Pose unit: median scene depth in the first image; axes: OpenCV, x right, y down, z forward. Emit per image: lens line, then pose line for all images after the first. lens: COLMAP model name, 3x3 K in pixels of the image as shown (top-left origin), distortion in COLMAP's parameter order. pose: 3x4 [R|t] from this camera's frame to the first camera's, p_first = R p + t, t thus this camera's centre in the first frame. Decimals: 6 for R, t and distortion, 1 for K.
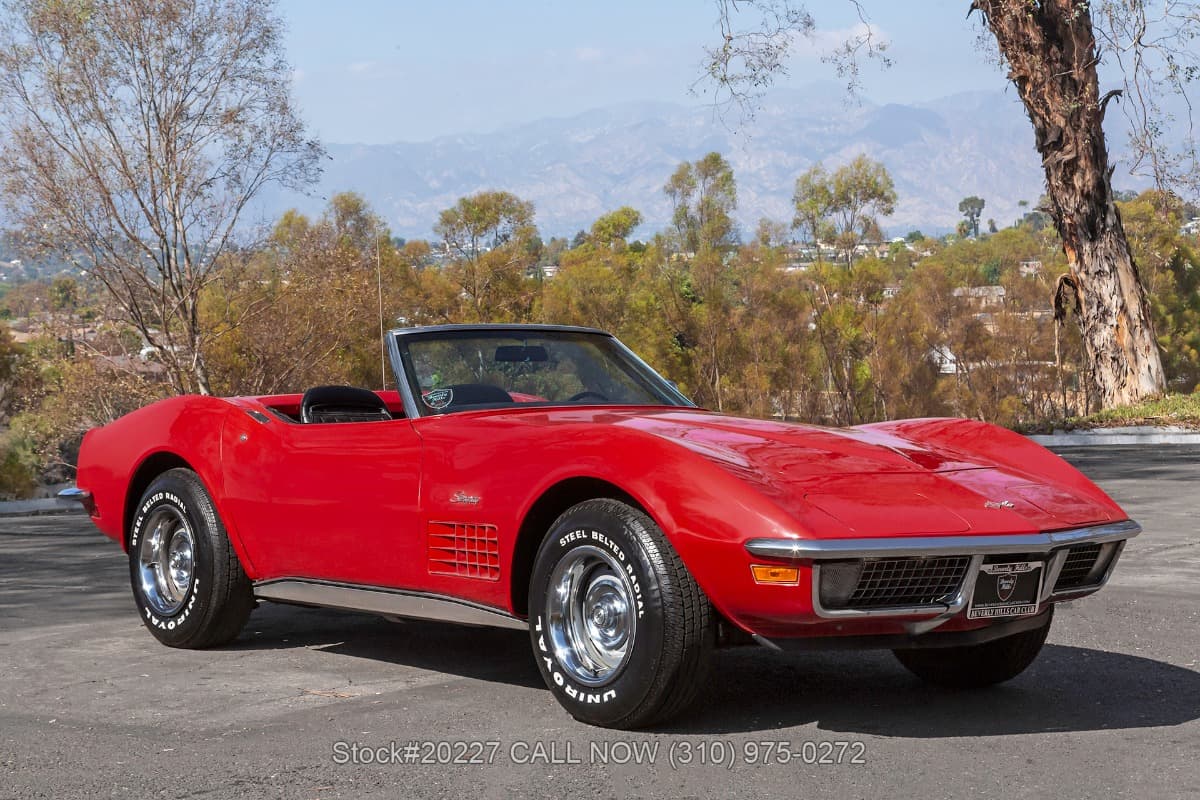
lens RADIAL K [[2548.4, 0, 571.2], [0, 2548.4, 400.7], [0, 0, 1]] dist [0.034984, 0.144541]
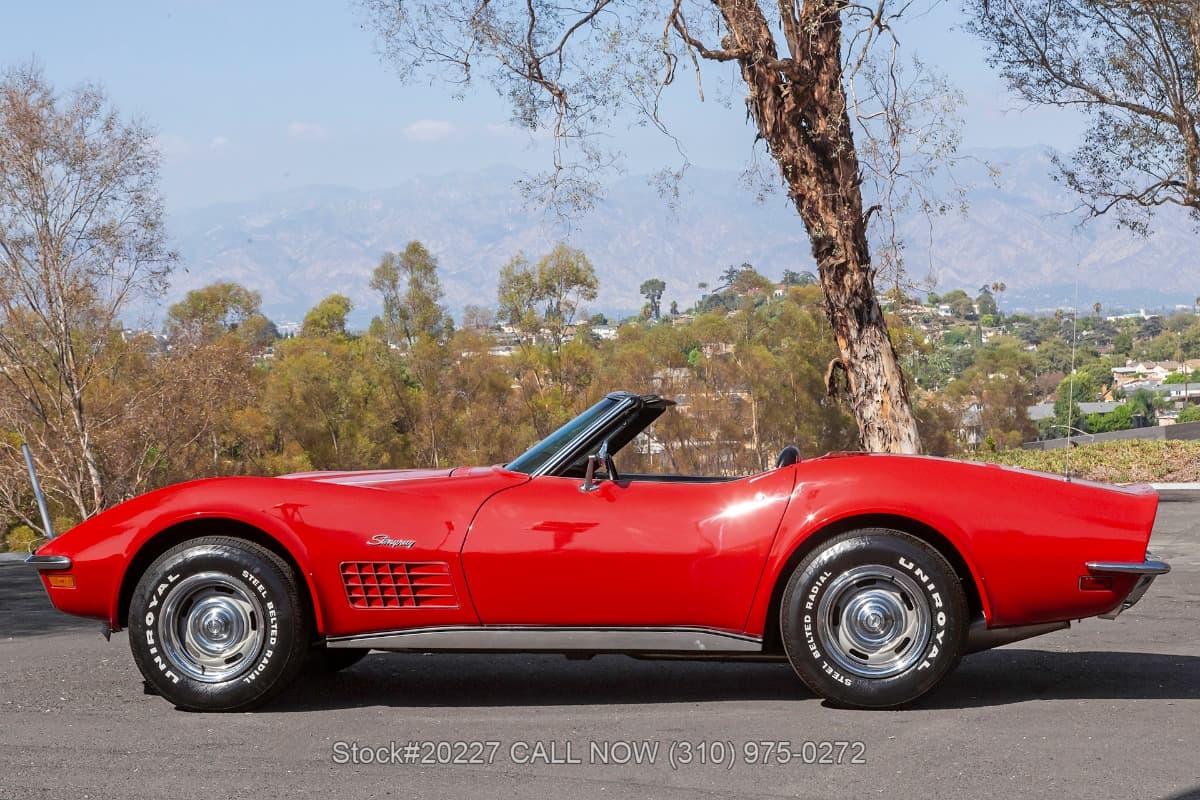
lens RADIAL K [[2548.4, 0, 571.2], [0, 2548.4, 400.7], [0, 0, 1]] dist [0.034984, 0.144541]
pose [[0.992631, -0.015810, 0.120143, -0.121507], [0.019837, 0.999278, -0.032390, 0.010179], [-0.119544, 0.034535, 0.992228, -0.276456]]
